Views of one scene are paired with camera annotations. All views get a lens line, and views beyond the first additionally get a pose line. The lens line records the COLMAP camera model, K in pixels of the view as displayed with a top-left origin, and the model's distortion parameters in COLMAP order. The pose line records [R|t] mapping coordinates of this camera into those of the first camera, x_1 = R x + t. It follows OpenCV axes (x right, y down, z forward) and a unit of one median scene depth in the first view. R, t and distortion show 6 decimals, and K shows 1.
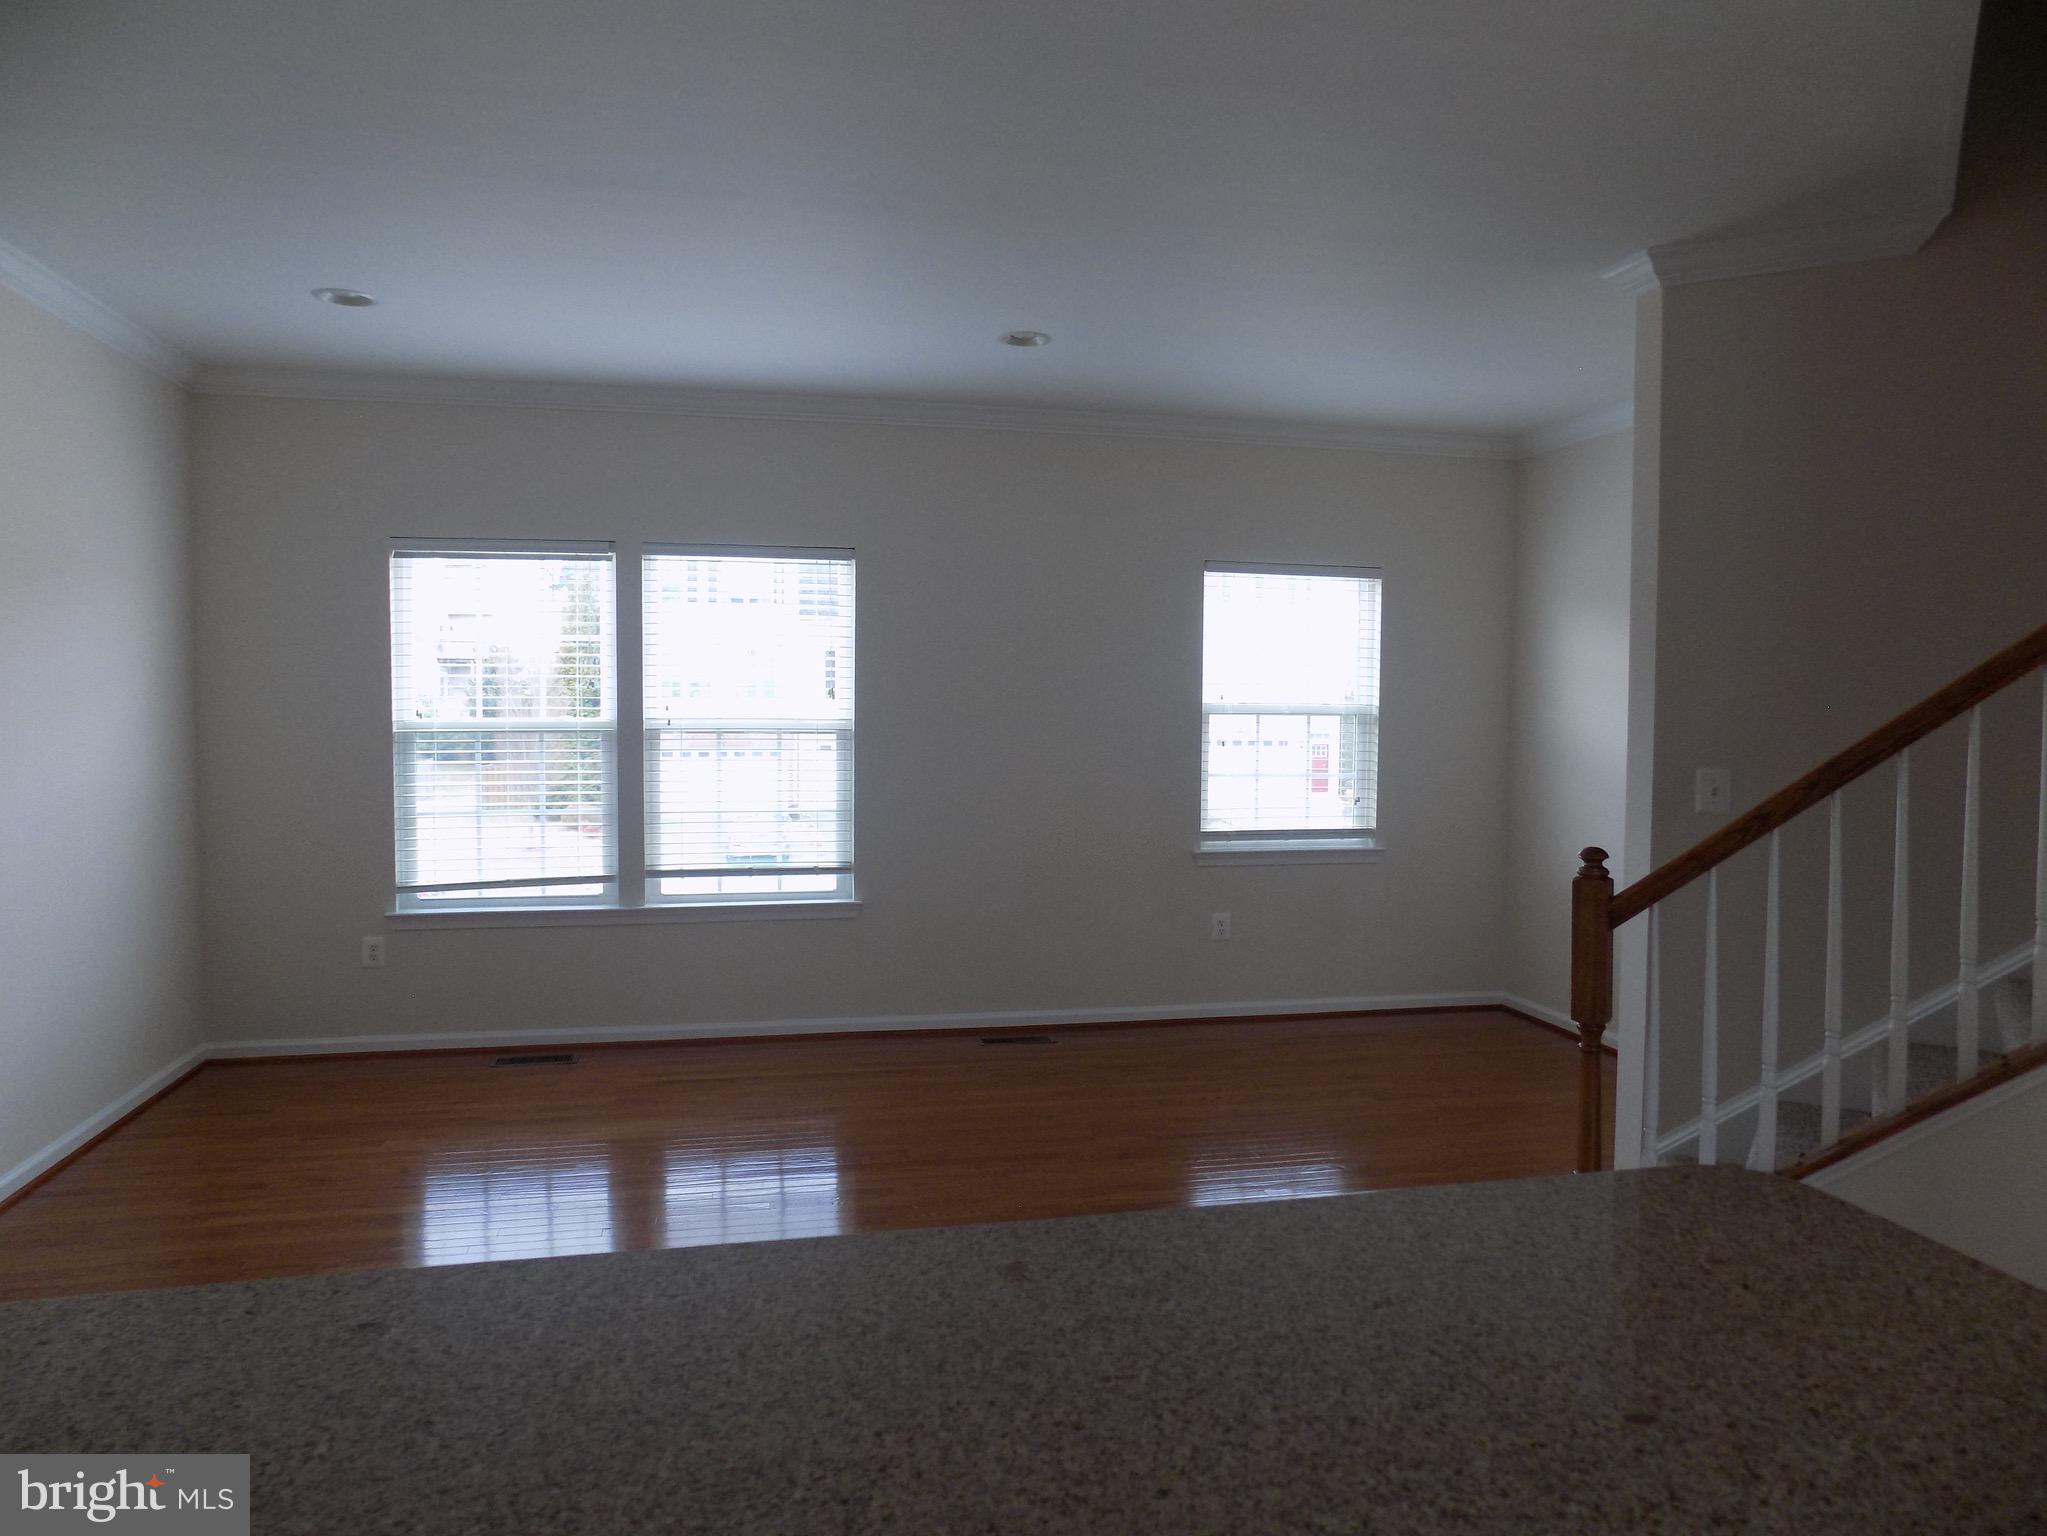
lens RADIAL K [[1397.0, 0, 1031.8], [0, 1397.0, 764.2], [0, 0, 1]] dist [-0.074881, 0.081565]
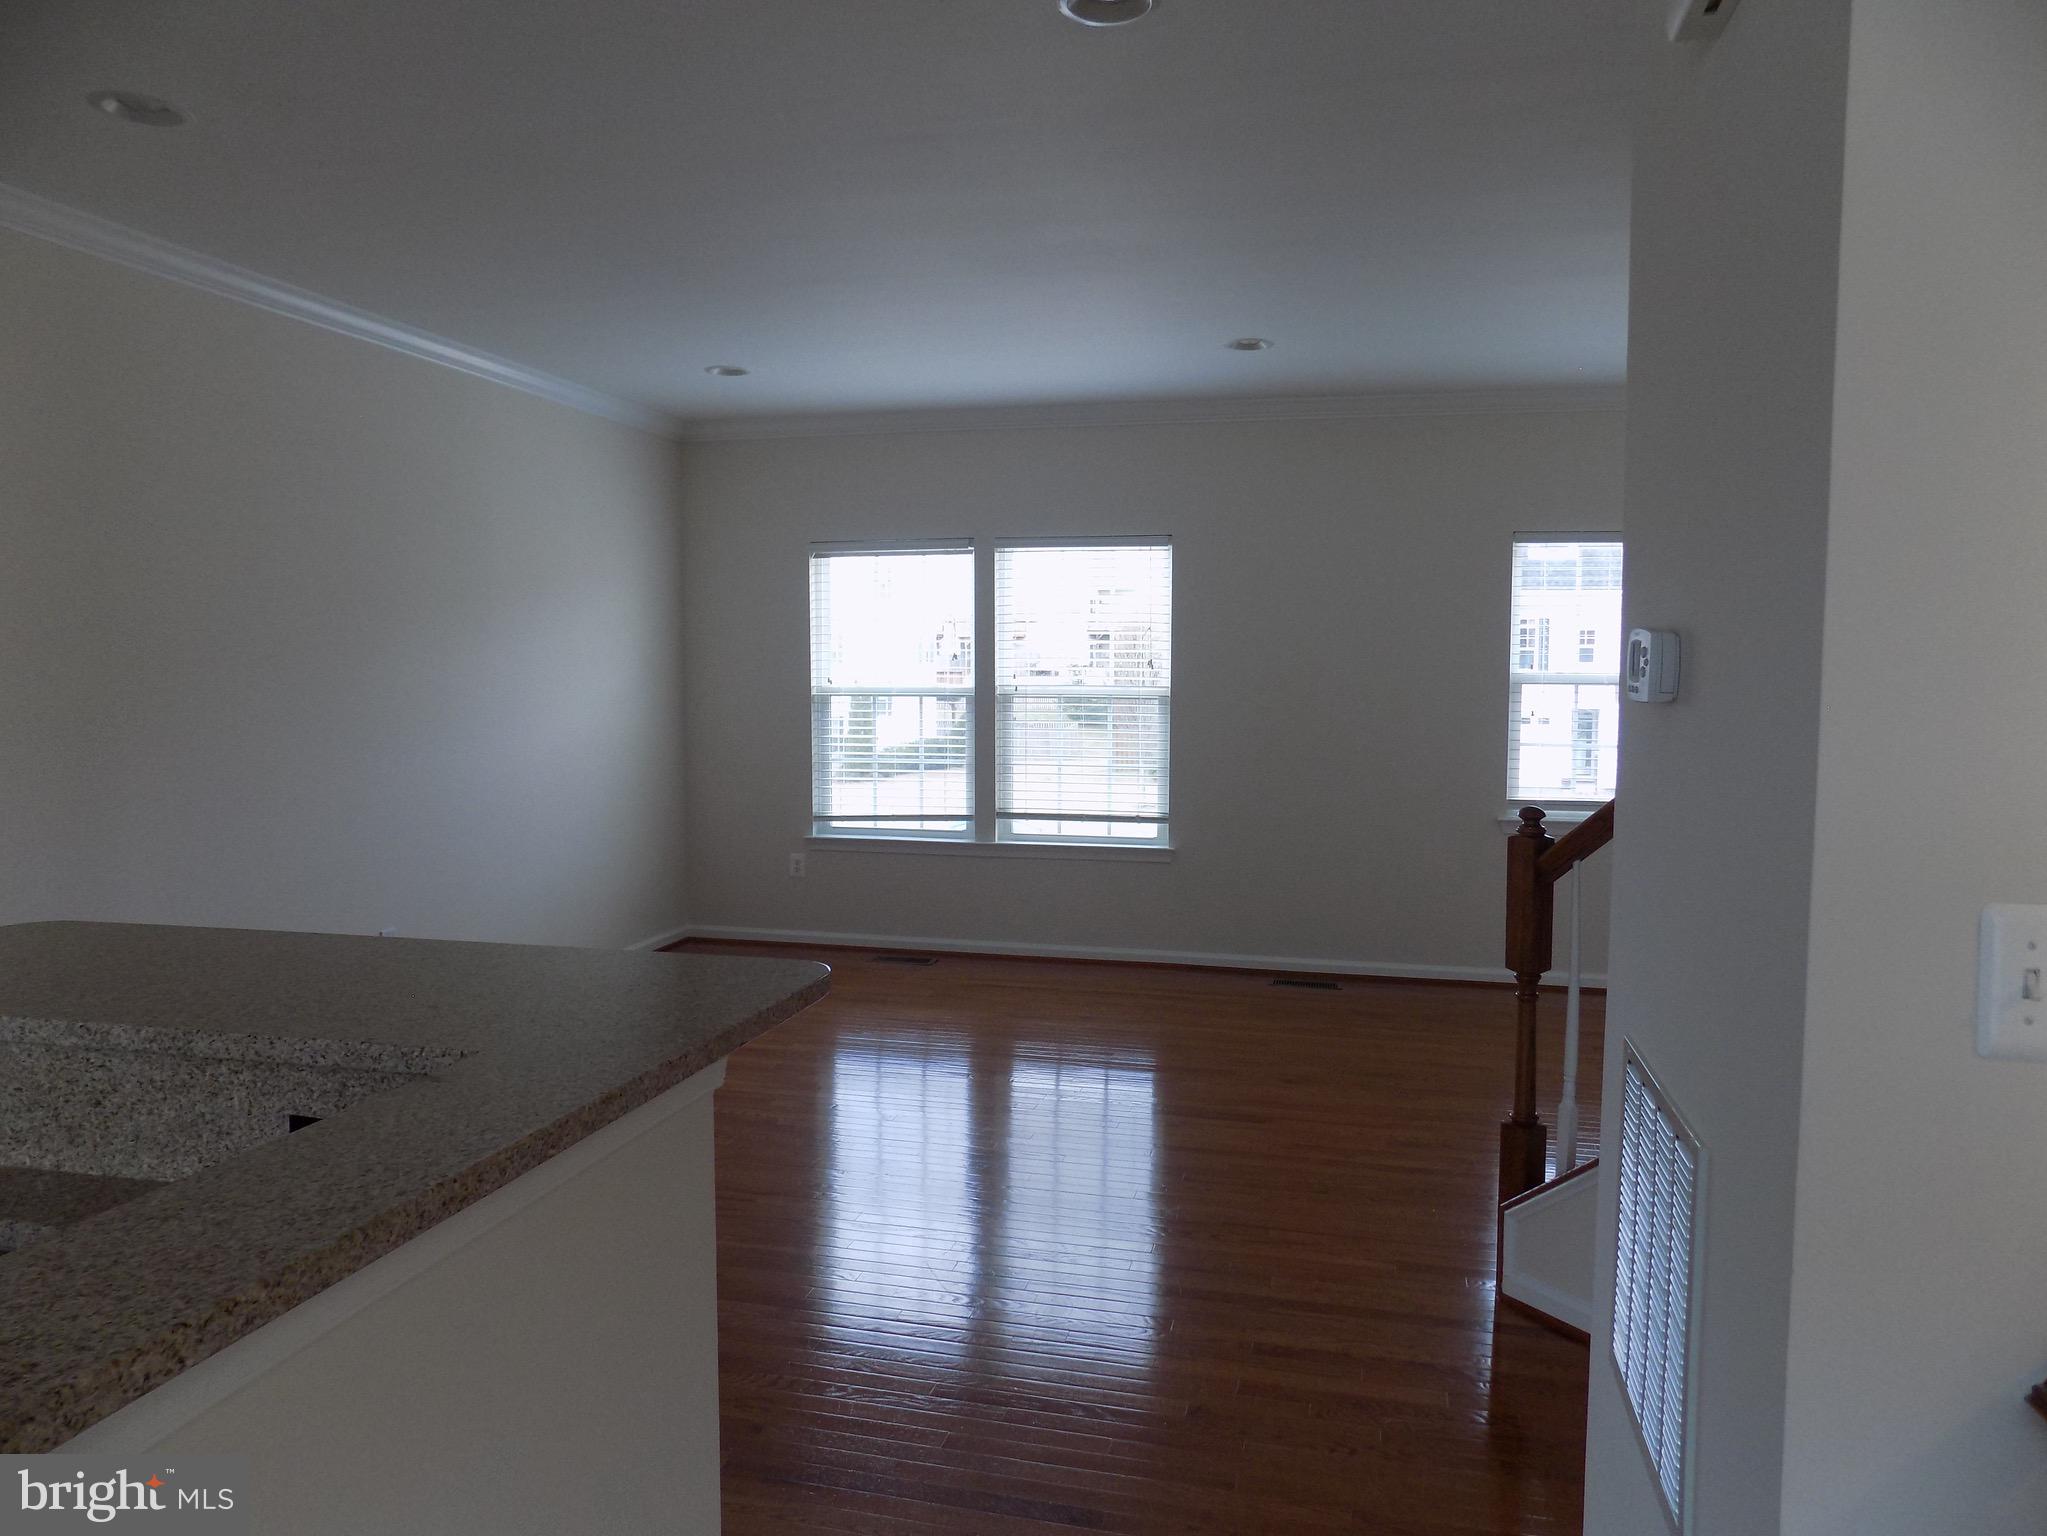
lens RADIAL K [[1397.0, 0, 1031.8], [0, 1397.0, 764.2], [0, 0, 1]] dist [-0.074881, 0.081565]
pose [[0.889282, 0.030461, -0.456344, 0.293073], [-0.015903, 0.999236, 0.035709, -0.008337], [0.457083, -0.024498, 0.889087, -0.056023]]
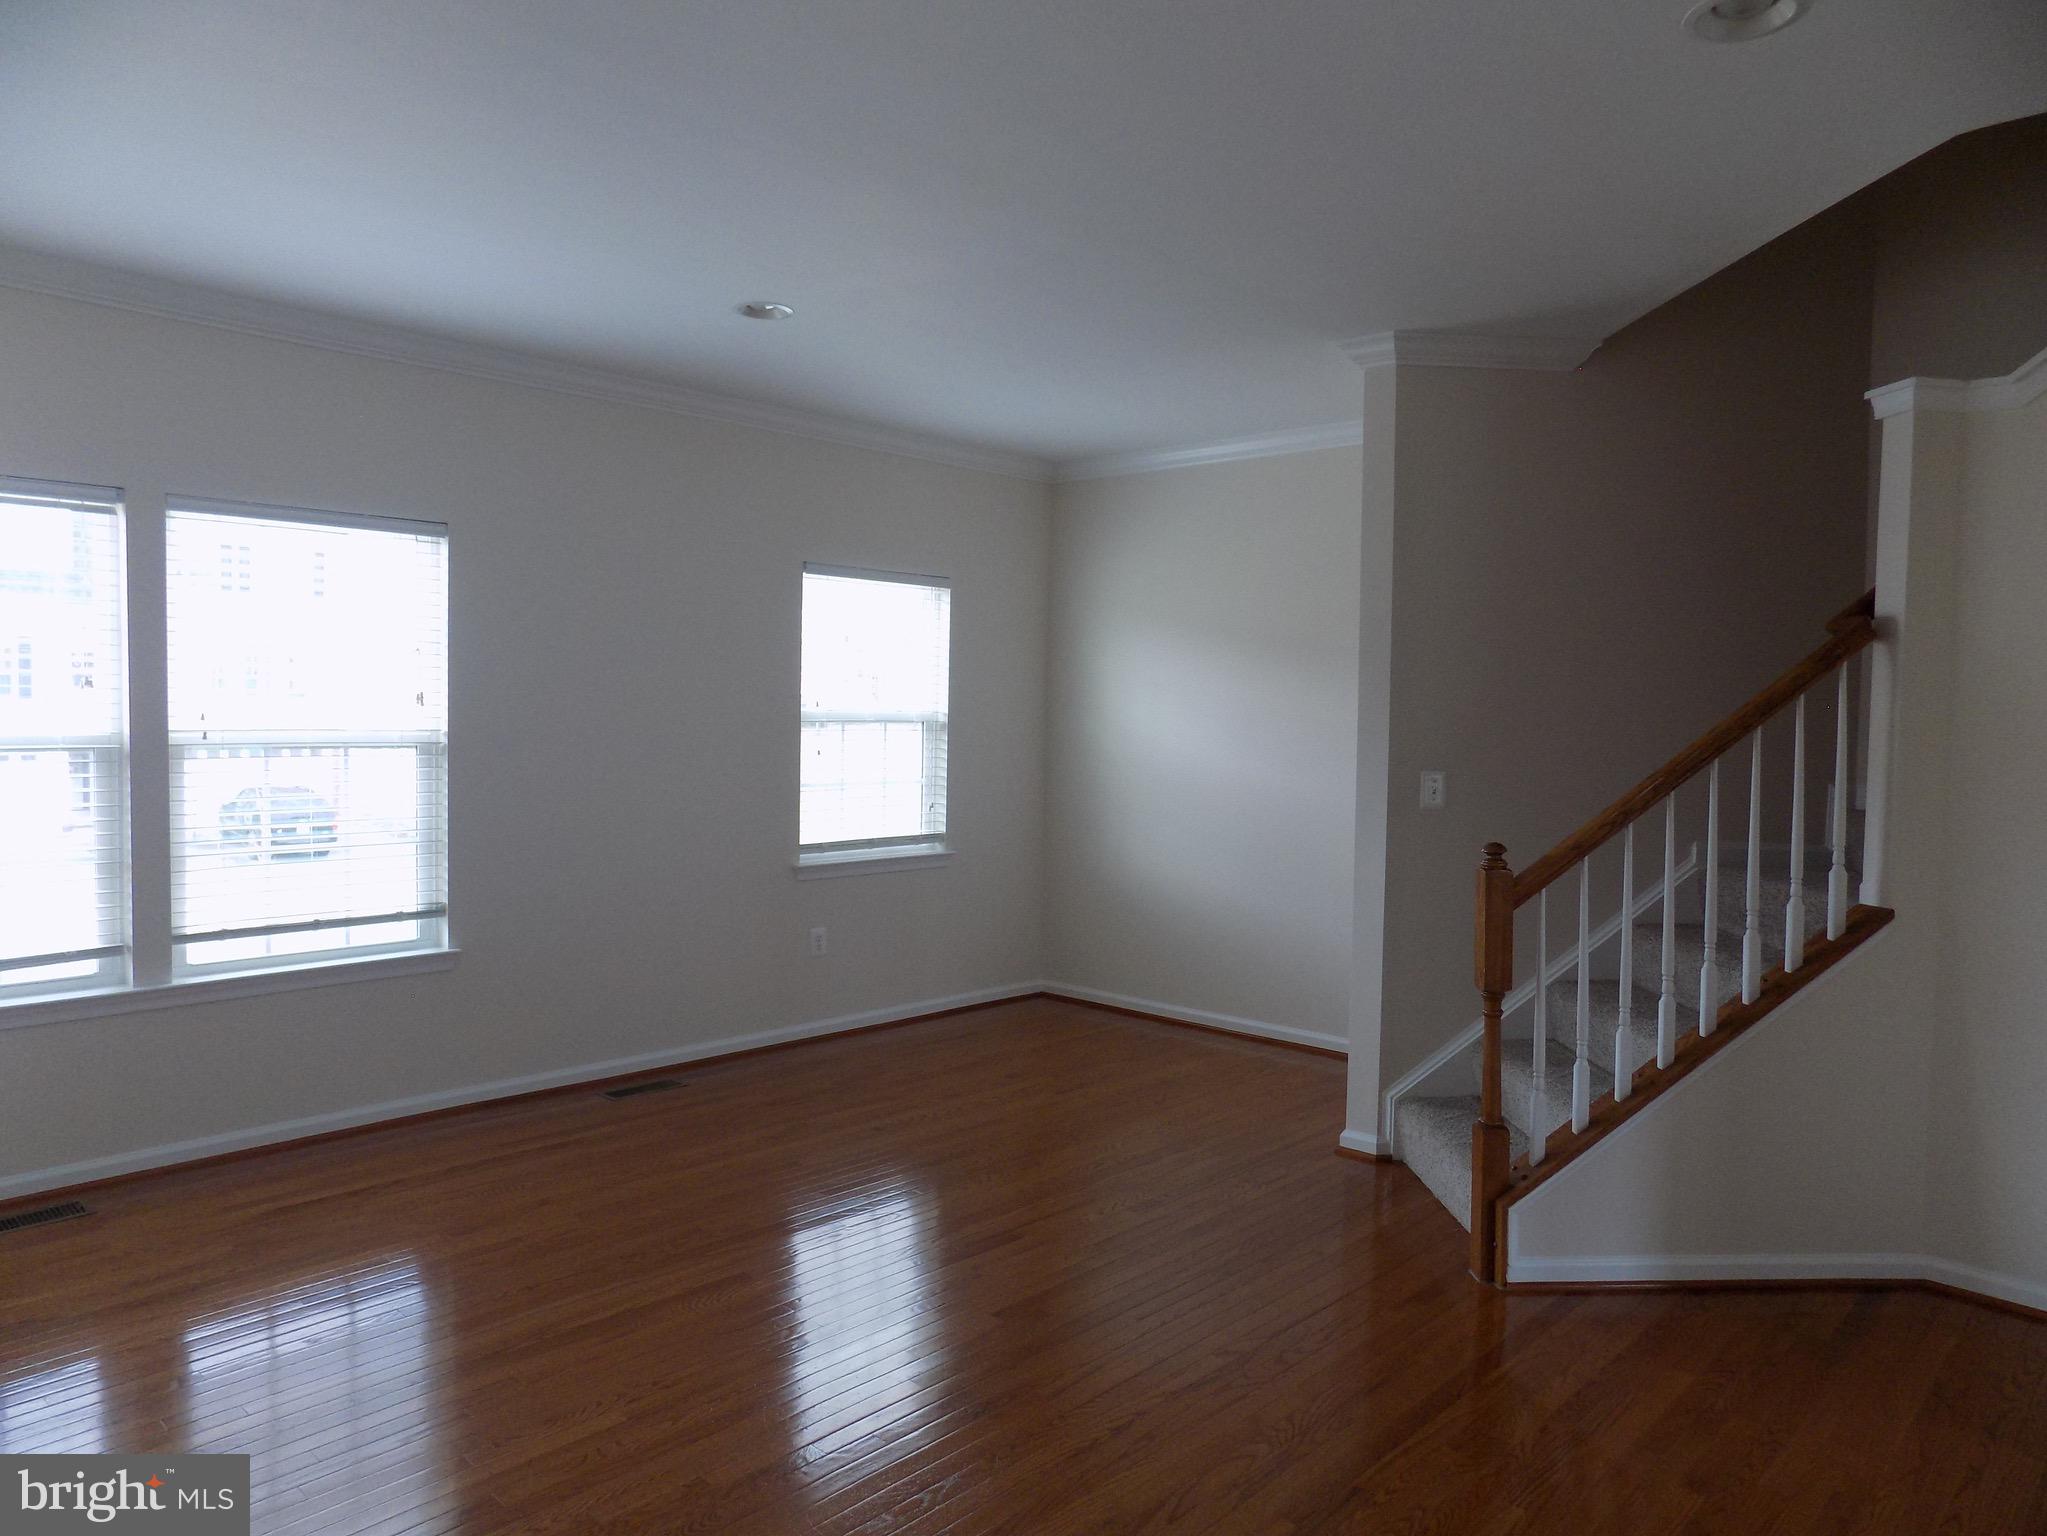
lens RADIAL K [[1397.0, 0, 1031.8], [0, 1397.0, 764.2], [0, 0, 1]] dist [-0.074881, 0.081565]
pose [[0.823741, -0.019090, 0.566644, -0.309481], [0.017862, 0.999811, 0.007716, -0.012373], [-0.566684, 0.003765, 0.823926, 0.130296]]
